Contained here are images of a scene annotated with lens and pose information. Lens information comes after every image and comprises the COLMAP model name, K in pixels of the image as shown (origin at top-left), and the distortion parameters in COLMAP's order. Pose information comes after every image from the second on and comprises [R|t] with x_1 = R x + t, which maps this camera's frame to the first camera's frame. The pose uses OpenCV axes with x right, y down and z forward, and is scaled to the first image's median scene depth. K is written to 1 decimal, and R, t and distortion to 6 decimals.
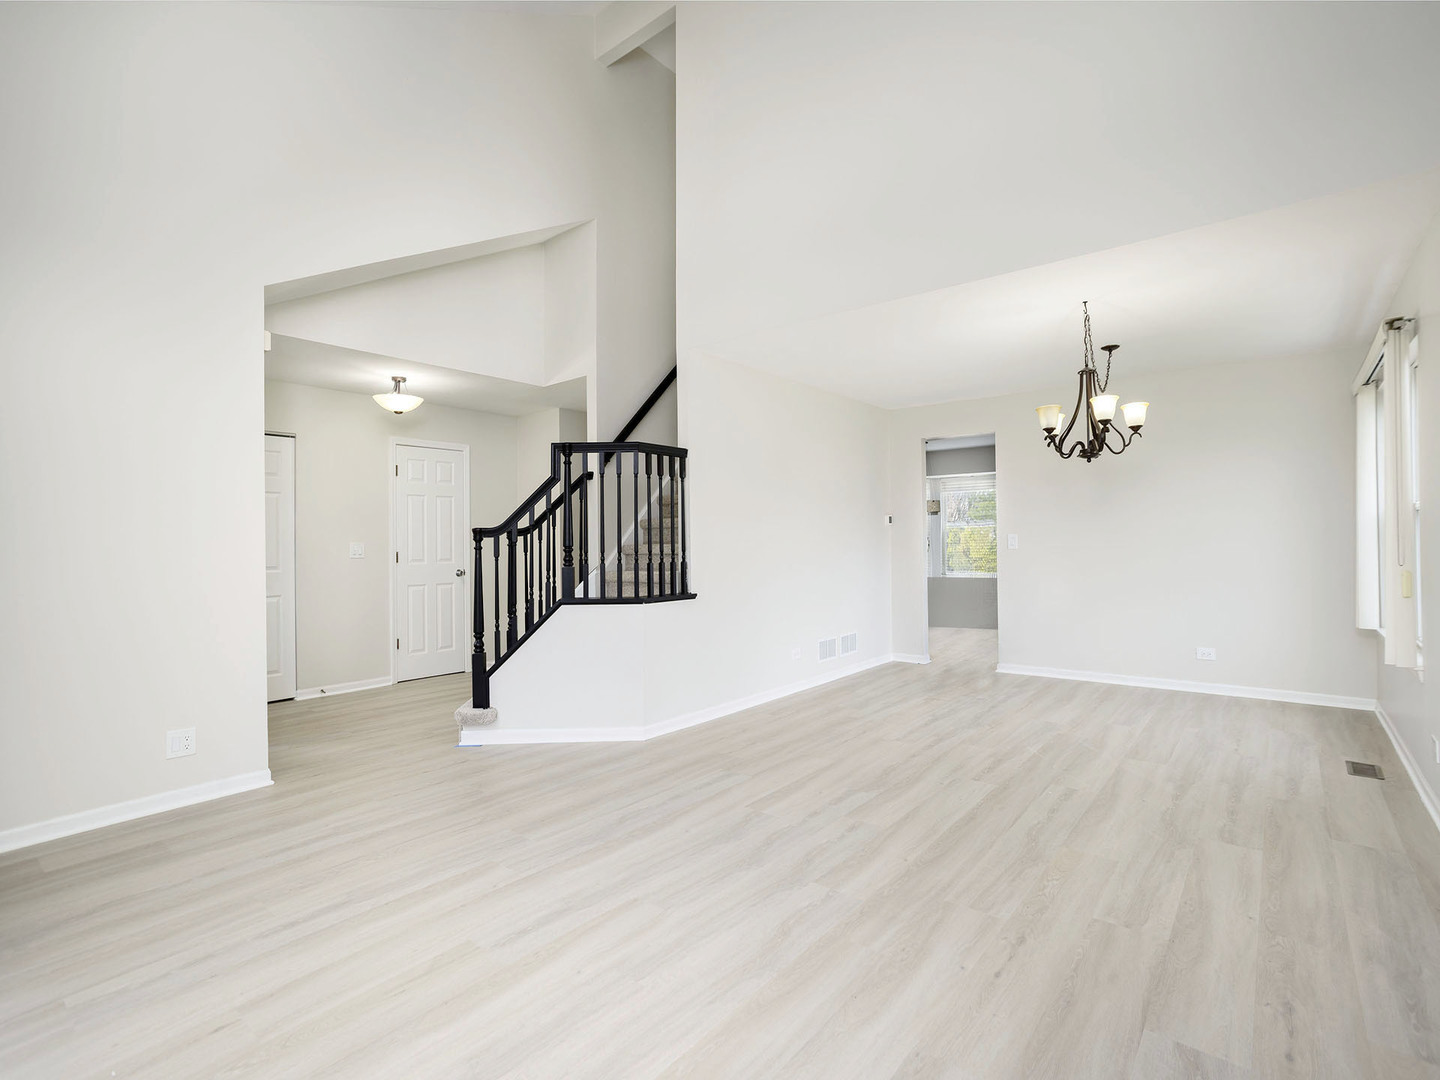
lens RADIAL K [[688.7, 0, 720.0], [0, 688.7, 540.0], [0, 0, 1]] dist [-0.041298, 0.021292]
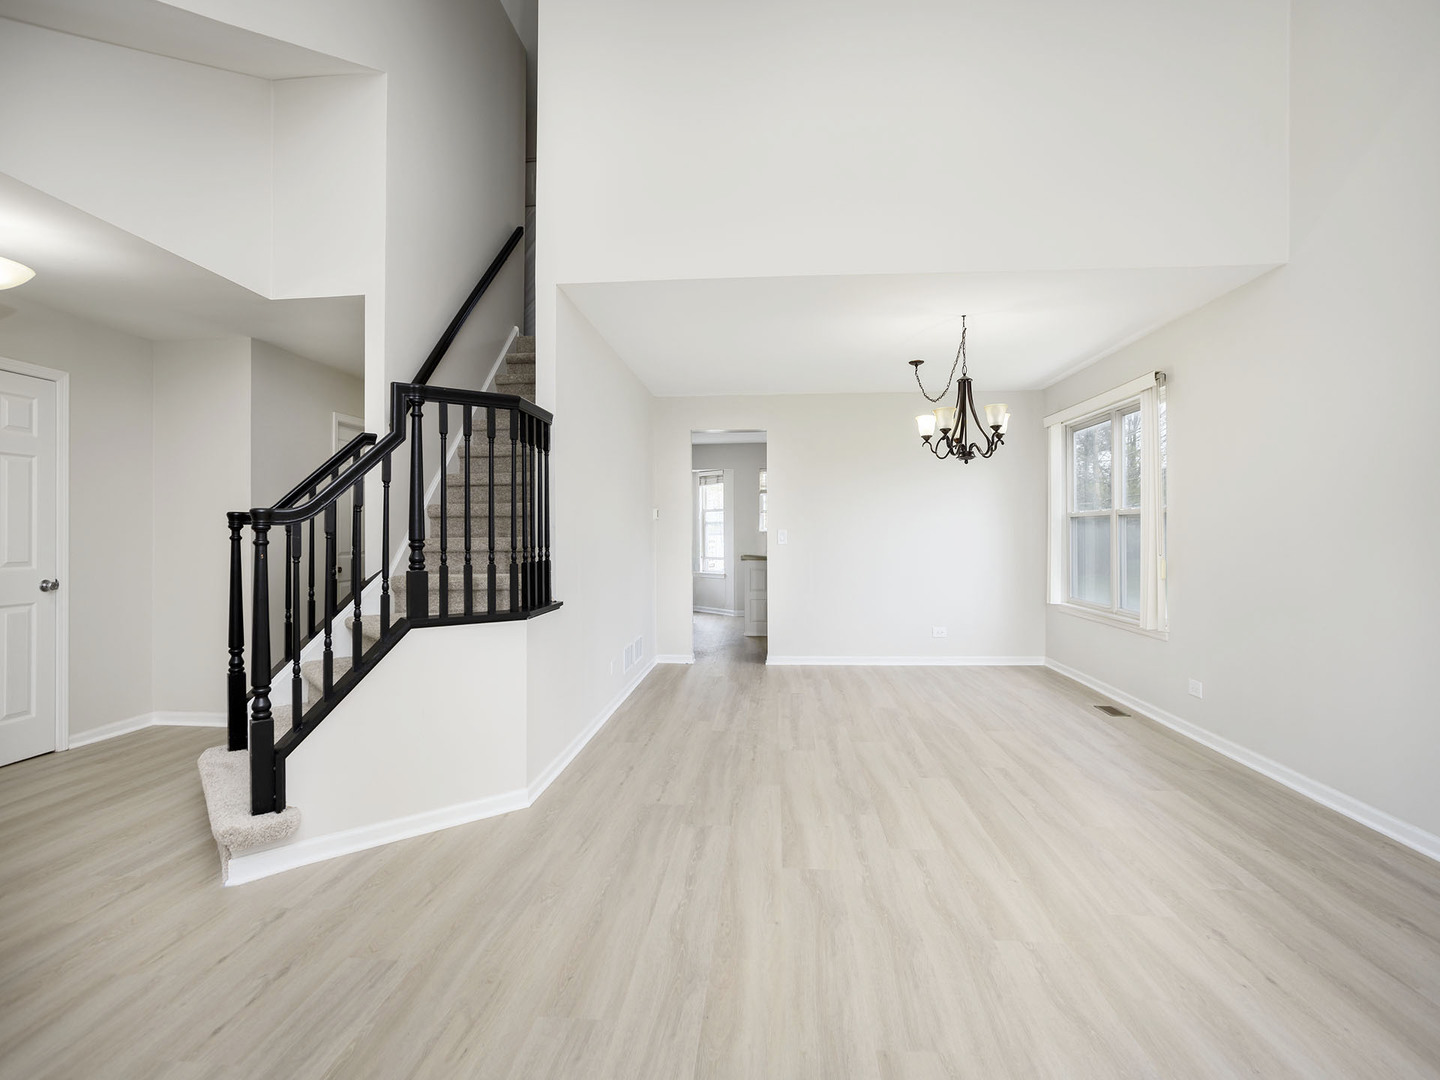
lens RADIAL K [[683.4, 0, 718.0], [0, 683.4, 533.3], [0, 0, 1]] dist [-0.041941, 0.020868]
pose [[0.822700, 0.008004, 0.568419, -0.364072], [-0.005470, 0.999966, -0.006163, 0.005216], [-0.568449, 0.001962, 0.822716, 0.303338]]
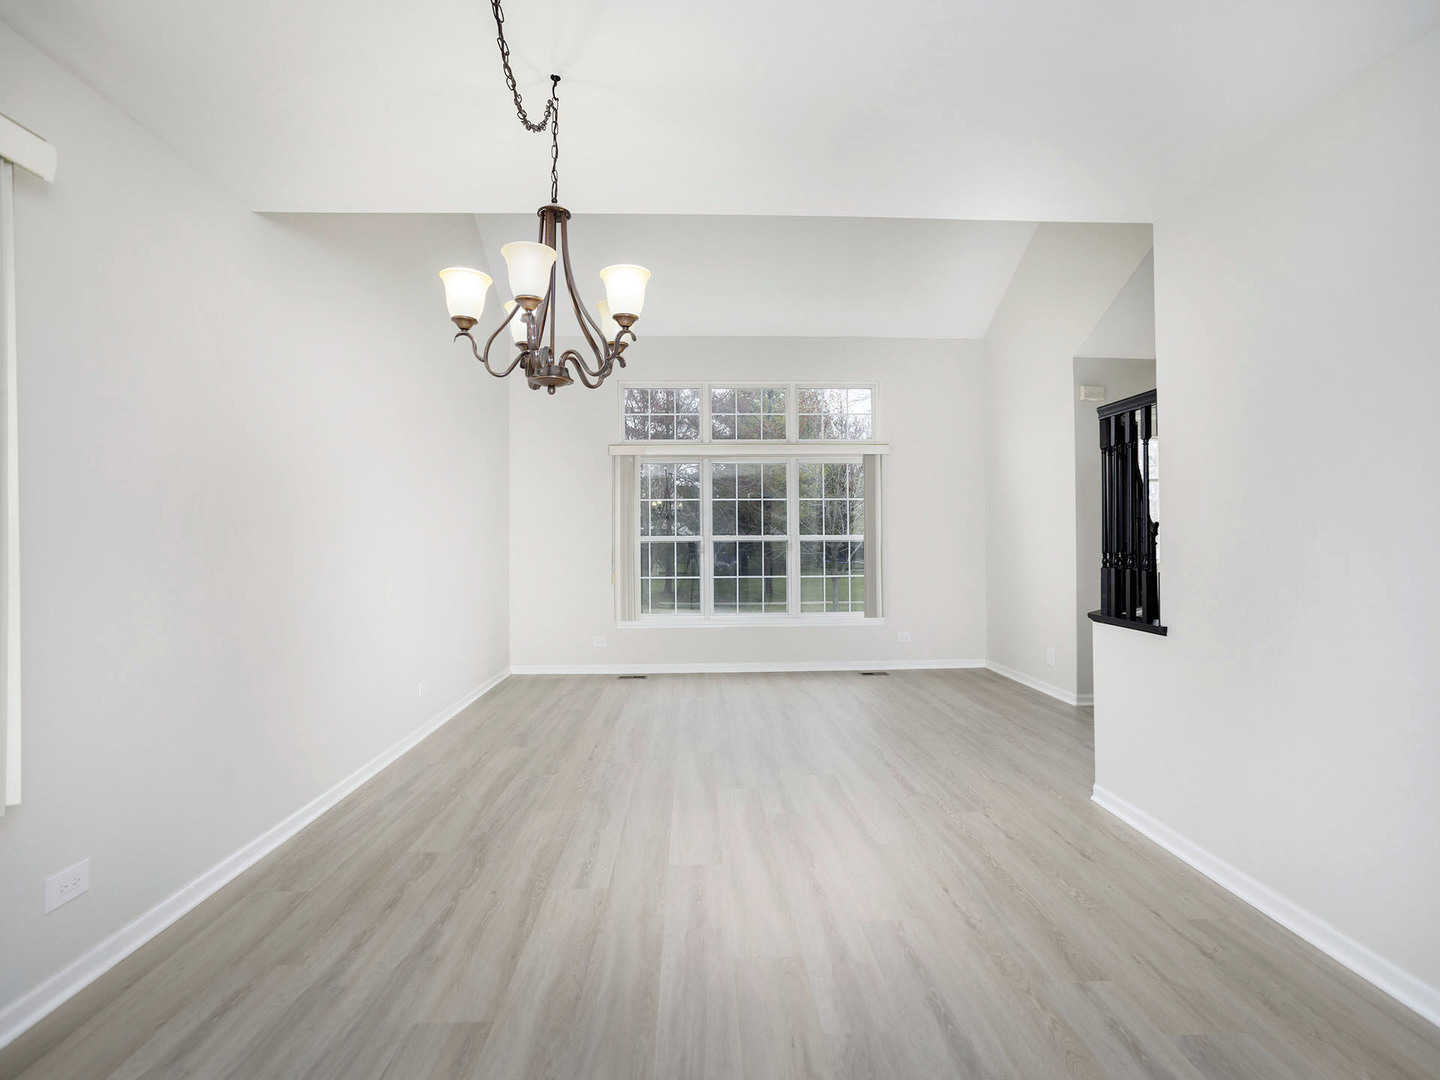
lens RADIAL K [[694.8, 0, 720.0], [0, 694.8, 540.0], [0, 0, 1]] dist [-0.043995, -0.000017]
pose [[-0.746355, 0.014872, -0.665382, 0.715978], [0.016056, 0.999862, 0.004338, -0.006480], [0.665355, -0.007446, -0.746490, 1.327435]]
